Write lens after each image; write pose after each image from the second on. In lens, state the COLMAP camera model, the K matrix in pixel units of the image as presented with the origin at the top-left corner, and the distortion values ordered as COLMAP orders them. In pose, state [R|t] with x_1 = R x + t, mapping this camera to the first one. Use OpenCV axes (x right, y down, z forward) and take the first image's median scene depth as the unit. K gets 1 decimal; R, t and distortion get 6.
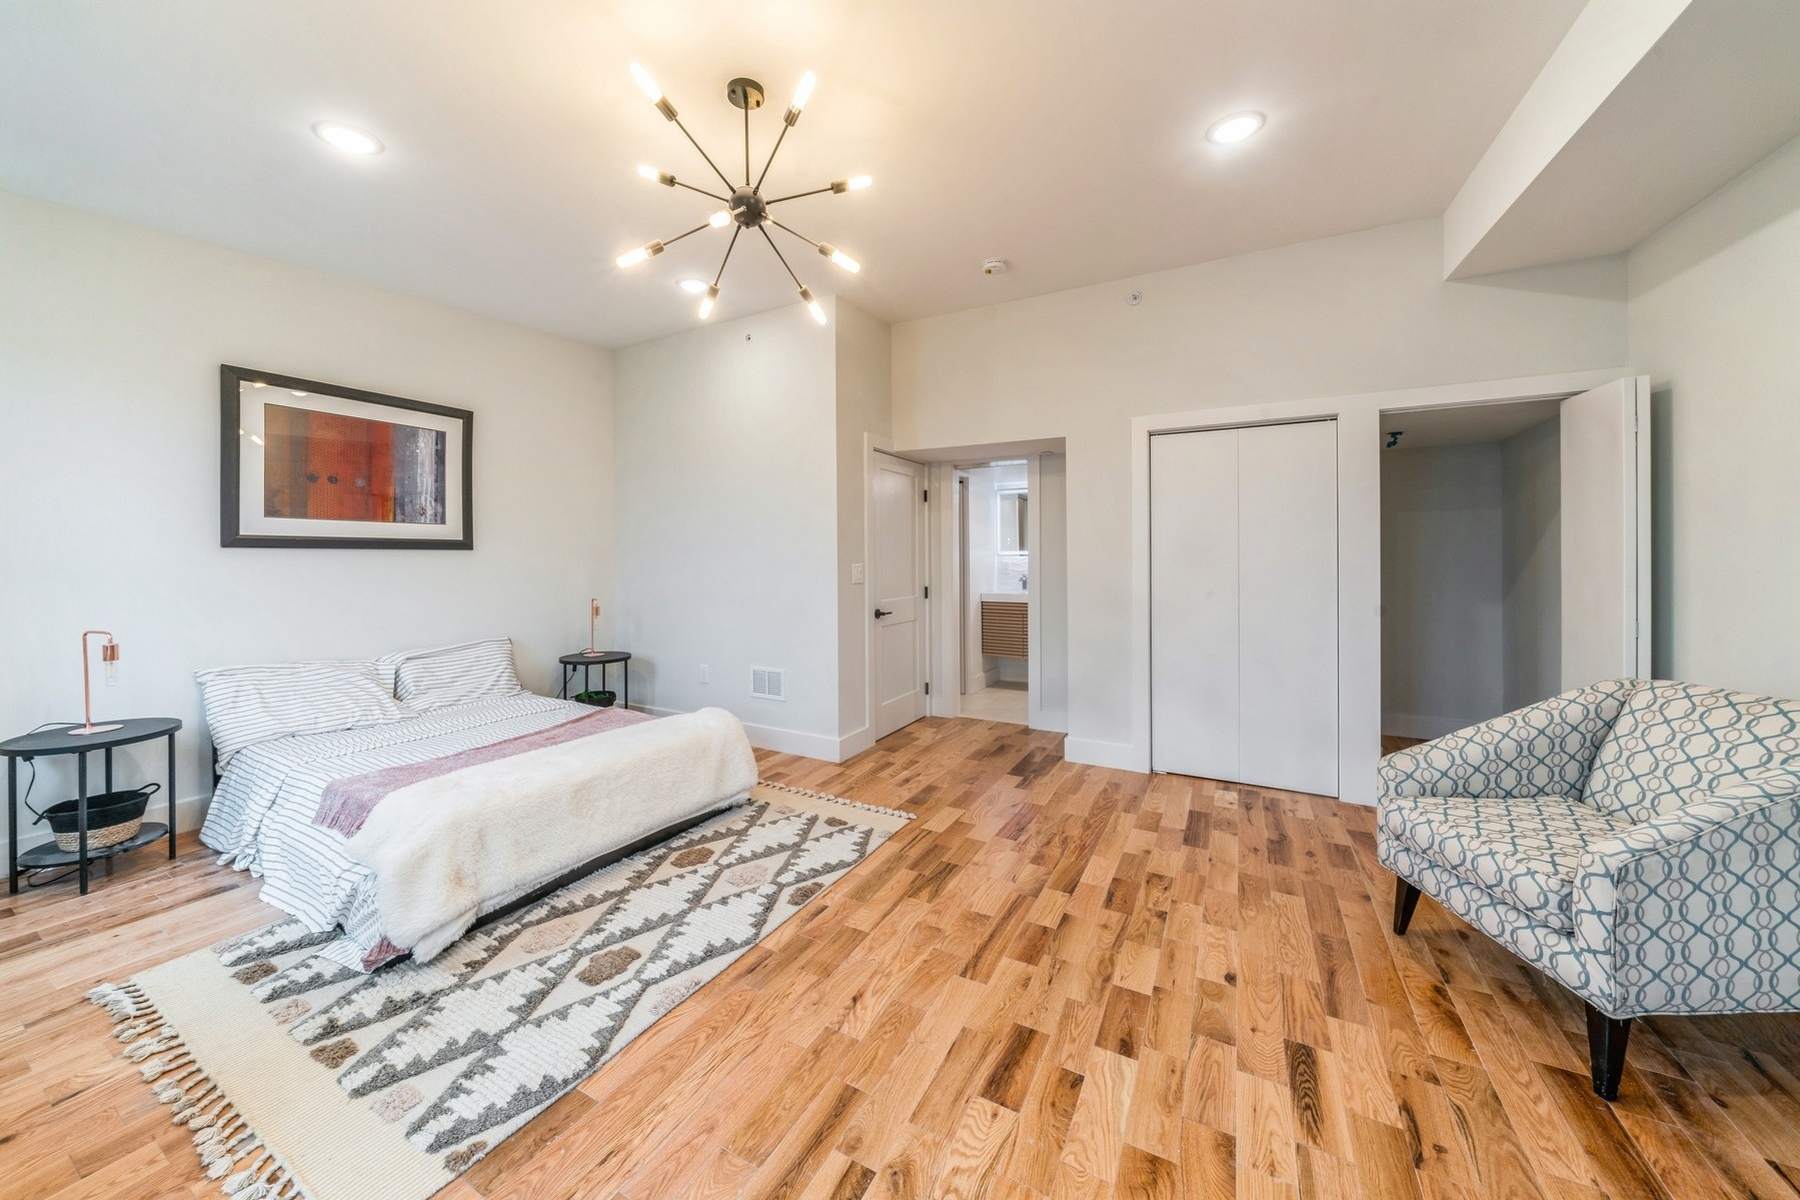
lens RADIAL K [[615.4, 0, 893.7], [0, 615.4, 572.5], [0, 0, 1]] dist [-0.005838, 0.000025]
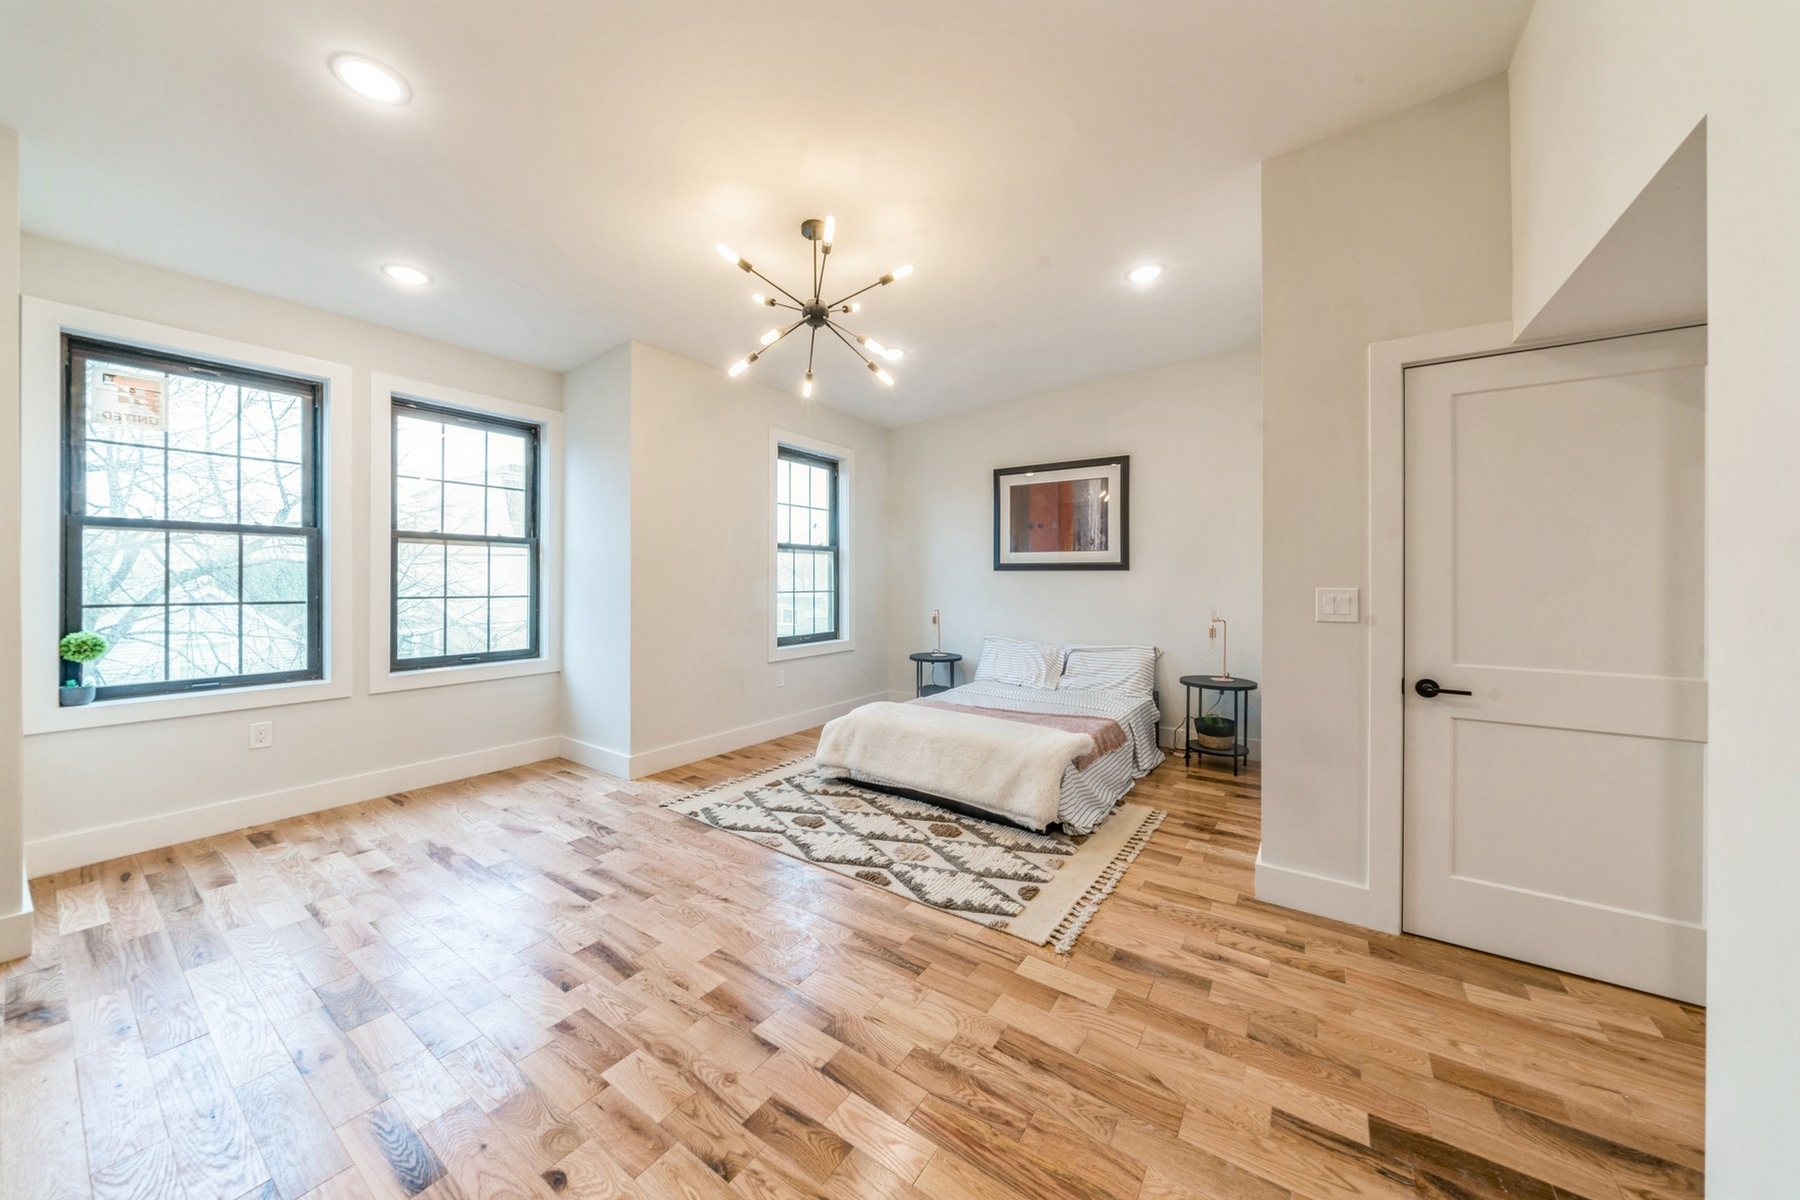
lens RADIAL K [[617.5, 0, 904.3], [0, 617.5, 583.6], [0, 0, 1]] dist [-0.005074, -0.000129]
pose [[-0.090773, 0.010034, -0.995821, 0.867952], [-0.027332, 0.999547, 0.012563, -0.020523], [0.995497, 0.028358, -0.090457, 1.040198]]
